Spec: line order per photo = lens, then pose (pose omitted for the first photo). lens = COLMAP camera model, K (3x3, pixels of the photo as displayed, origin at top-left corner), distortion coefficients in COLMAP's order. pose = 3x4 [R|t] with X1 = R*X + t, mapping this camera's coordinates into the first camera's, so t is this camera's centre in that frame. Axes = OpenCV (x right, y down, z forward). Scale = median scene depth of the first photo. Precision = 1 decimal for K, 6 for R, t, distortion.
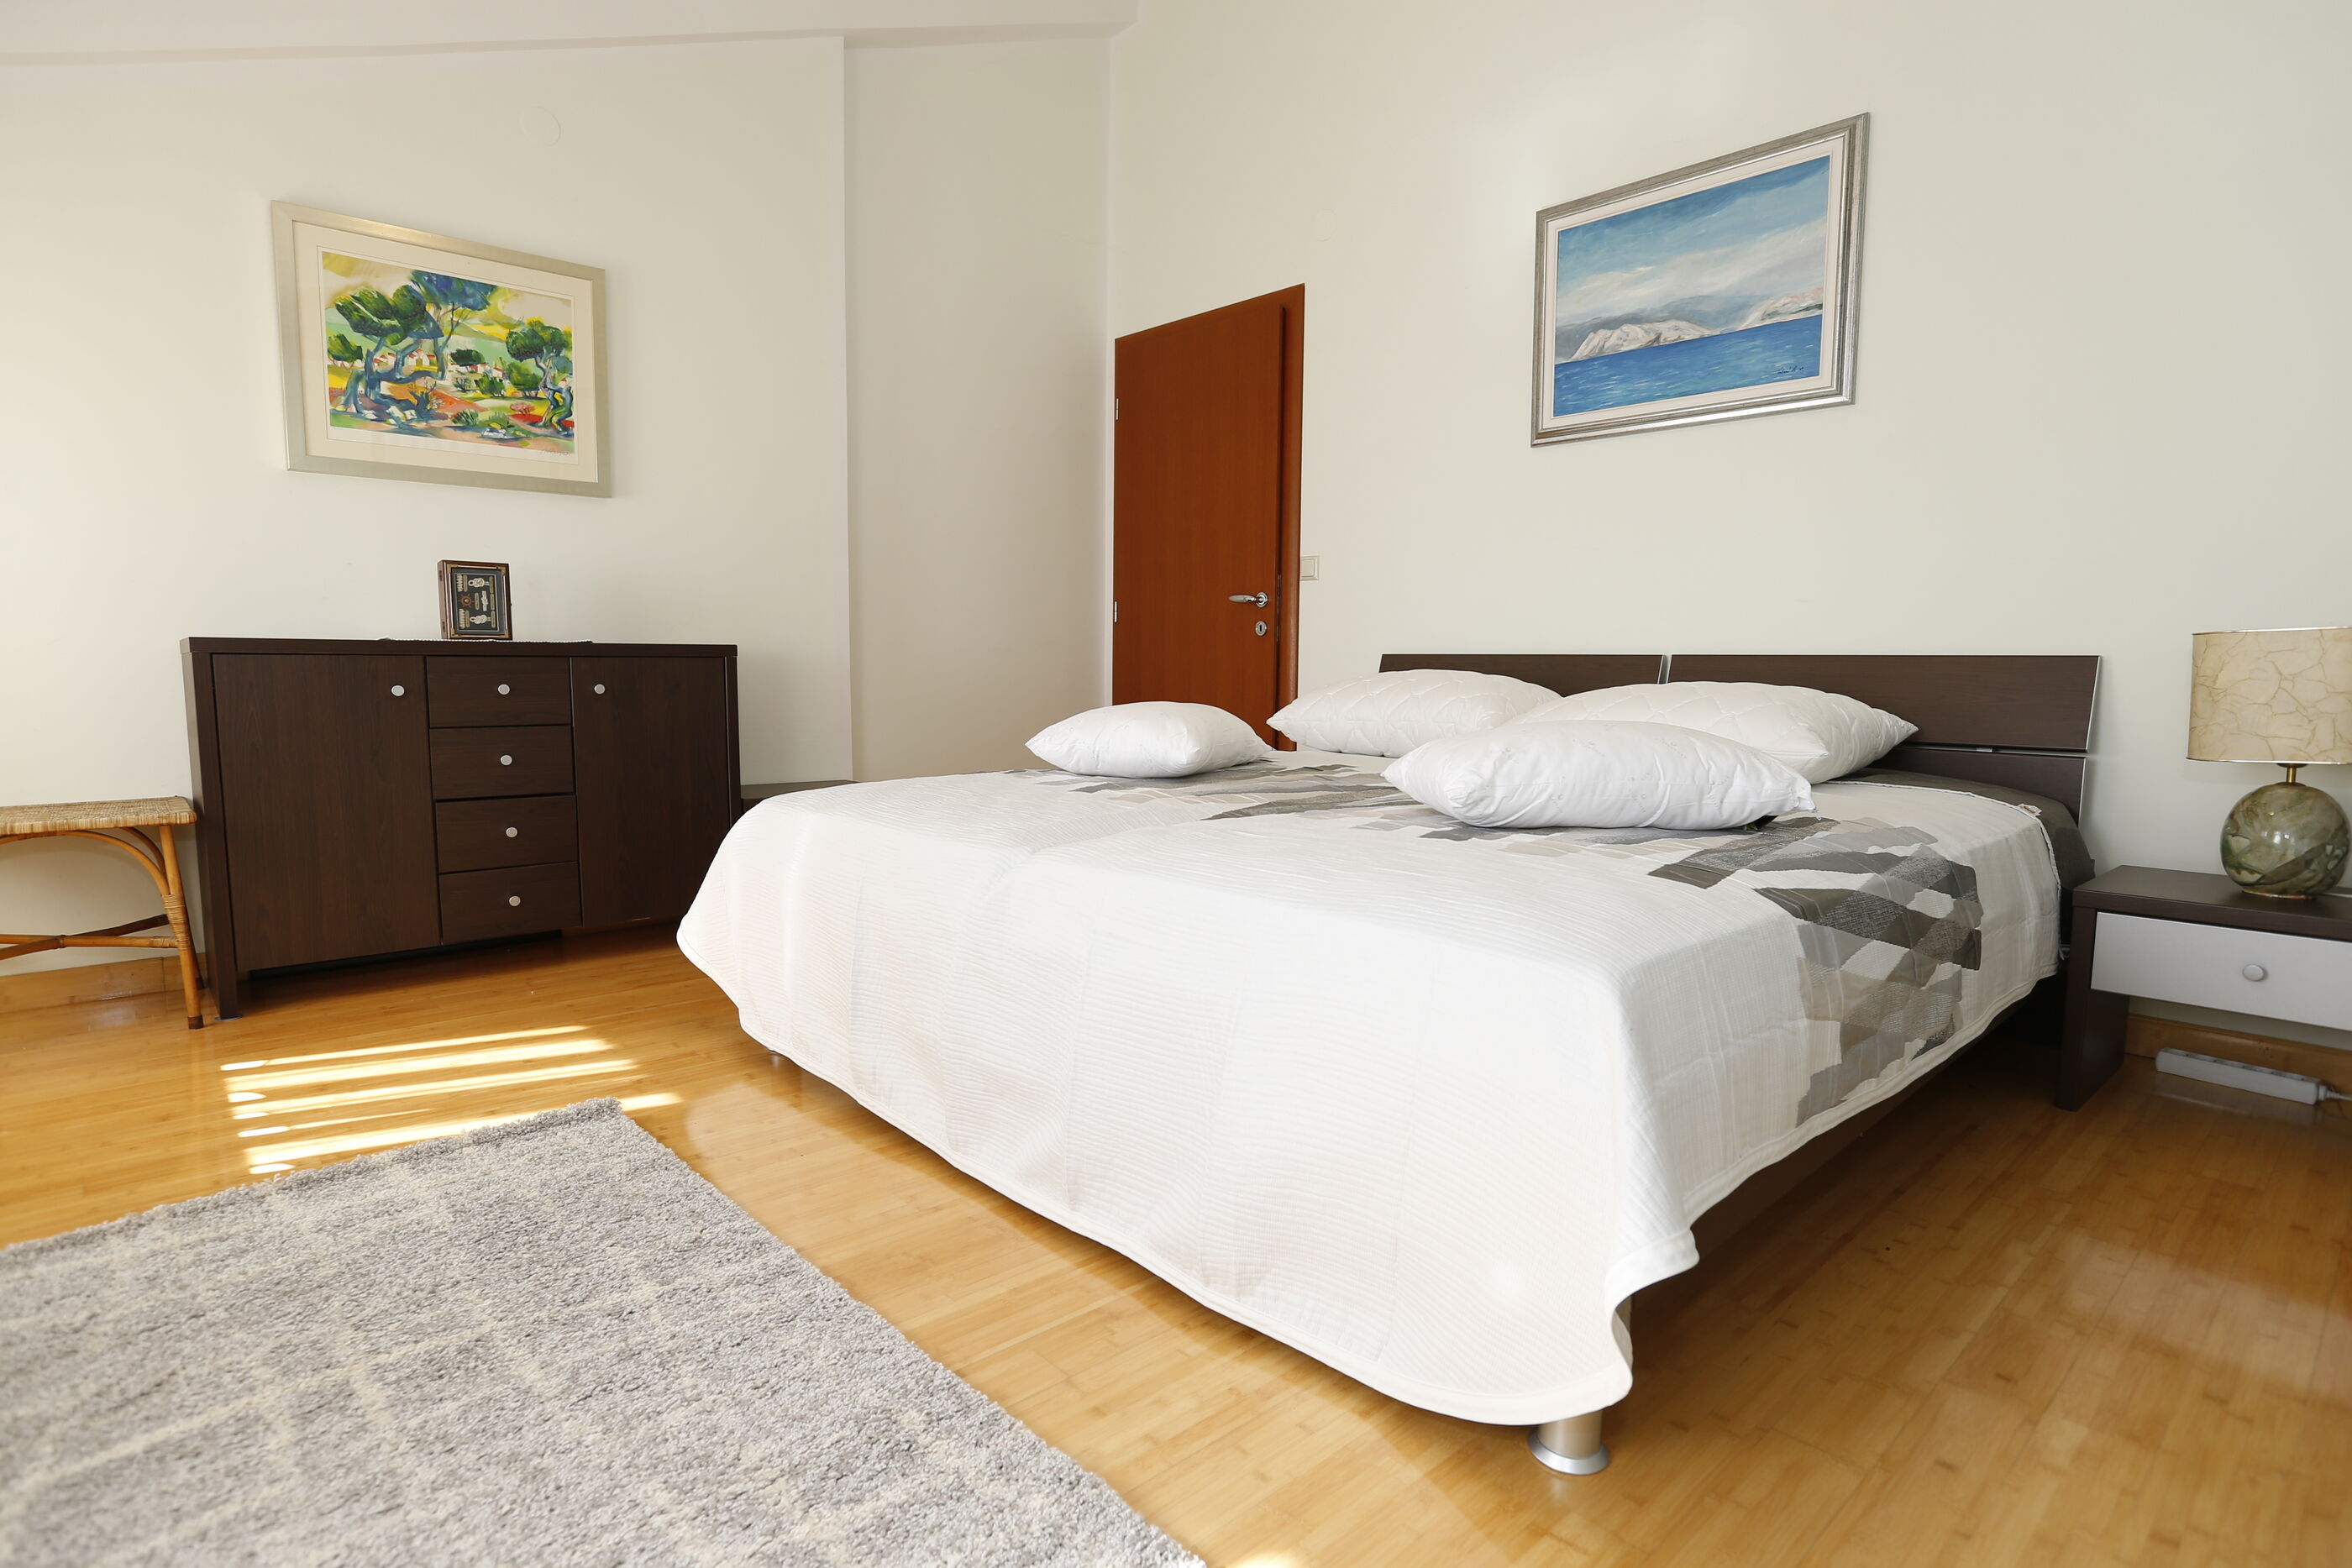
lens RADIAL K [[1193.4, 0, 1173.2], [0, 1193.4, 796.5], [0, 0, 1]] dist [-0.047468, 0.029061]
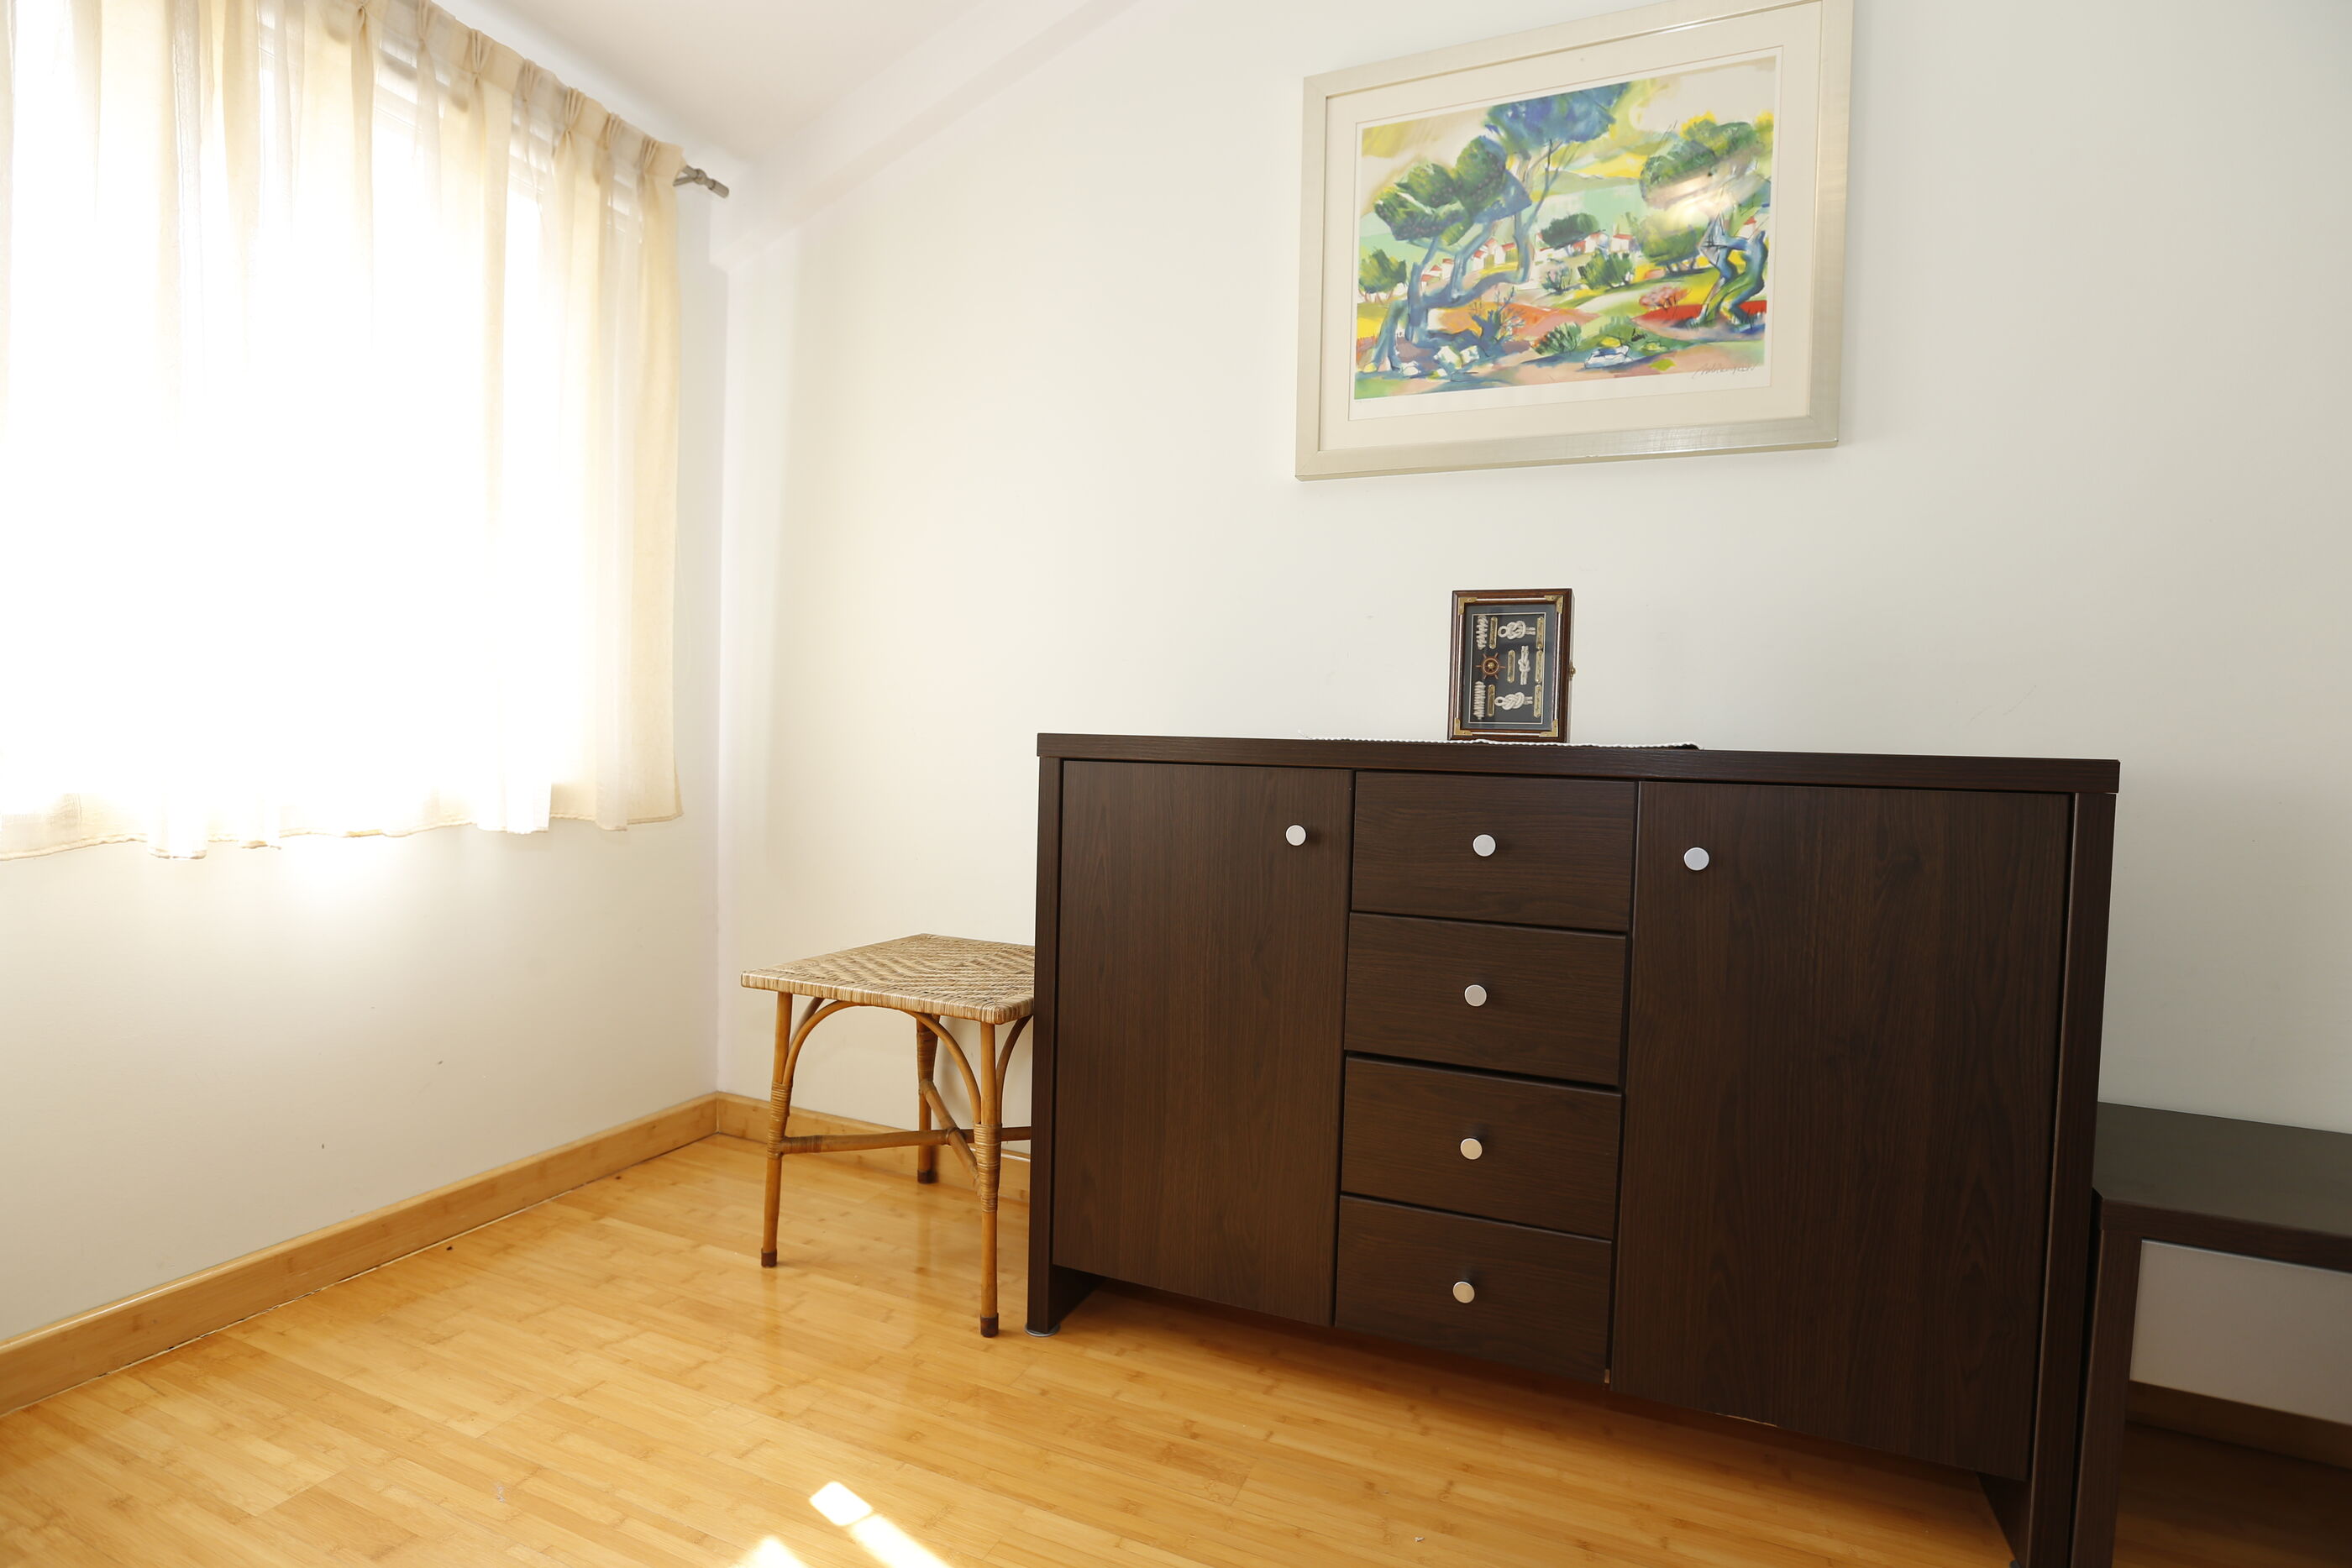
lens RADIAL K [[1103.5, 0, 1175.2], [0, 1103.5, 782.7], [0, 0, 1]] dist [-0.054084, 0.022839]
pose [[0.412422, 0.034822, -0.910327, -0.213576], [-0.126076, 0.991835, -0.019179, -0.087880], [0.902227, 0.122680, 0.413445, 0.676635]]
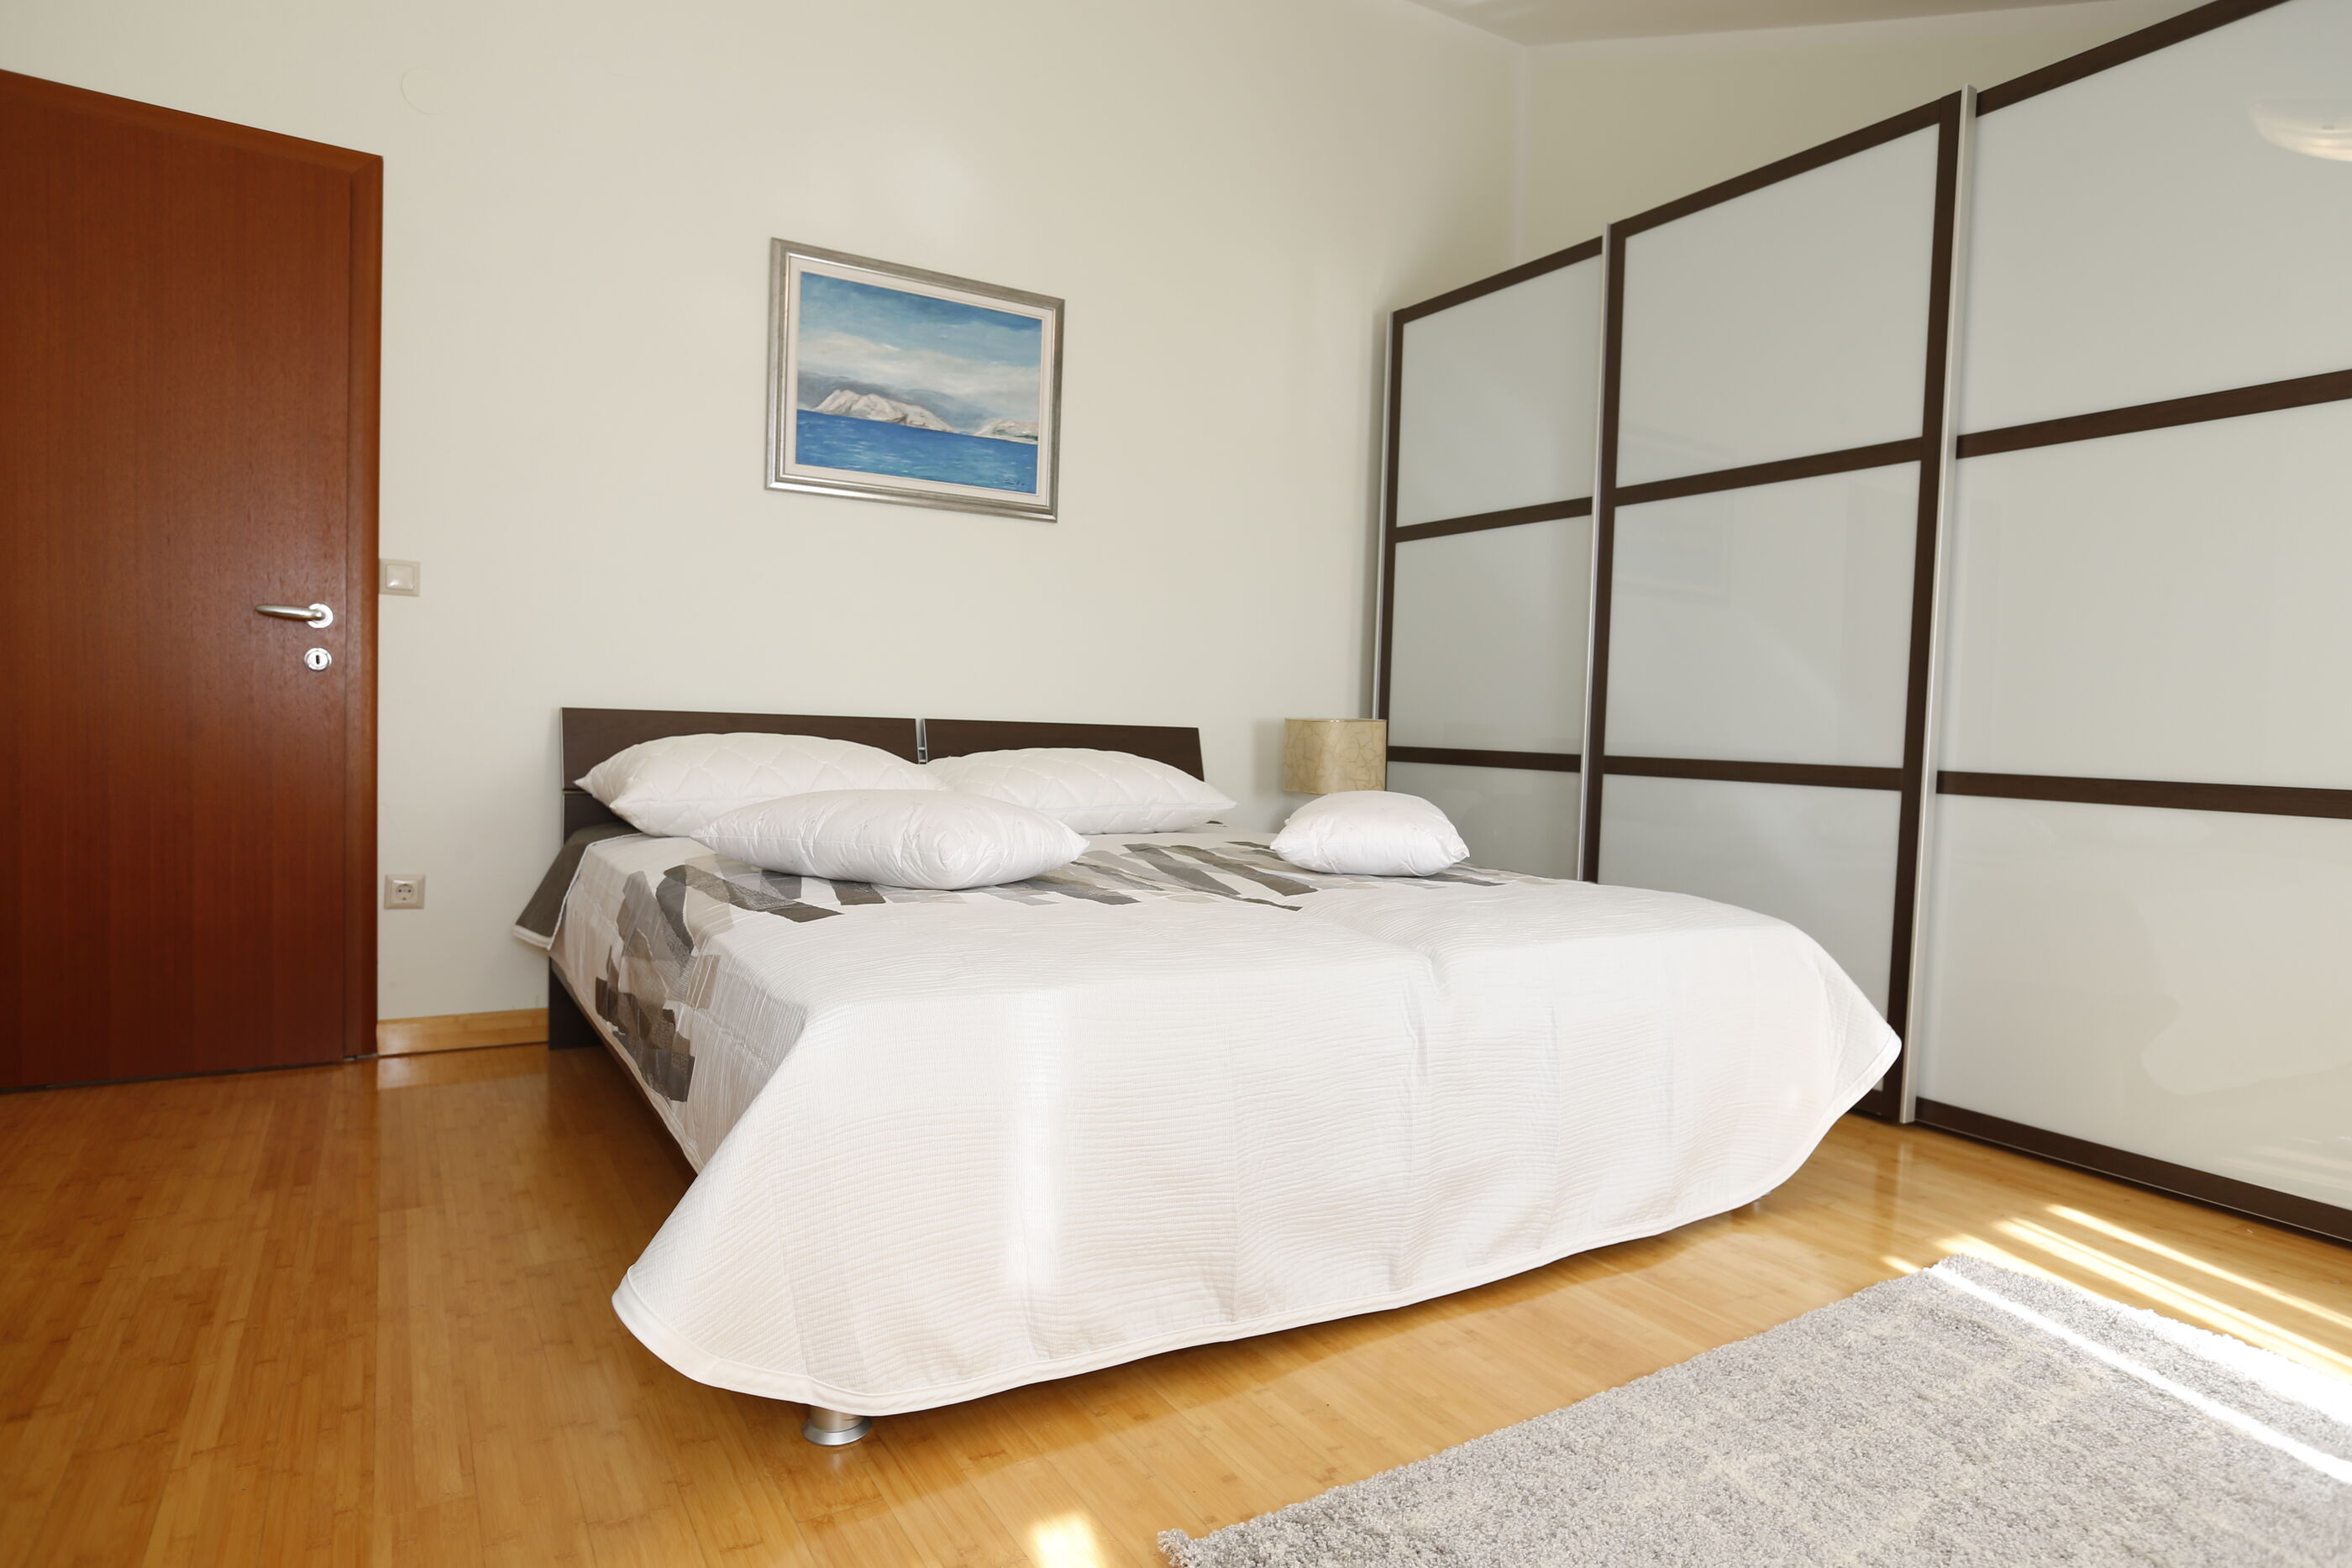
lens RADIAL K [[1340.3, 0, 1175.9], [0, 1340.3, 756.8], [0, 0, 1]] dist [-0.001333, 0.000160]
pose [[0.196000, -0.027264, 0.980225, -0.735707], [0.077733, 0.996900, 0.012185, -0.084720], [-0.977518, 0.073807, 0.197511, 0.558252]]
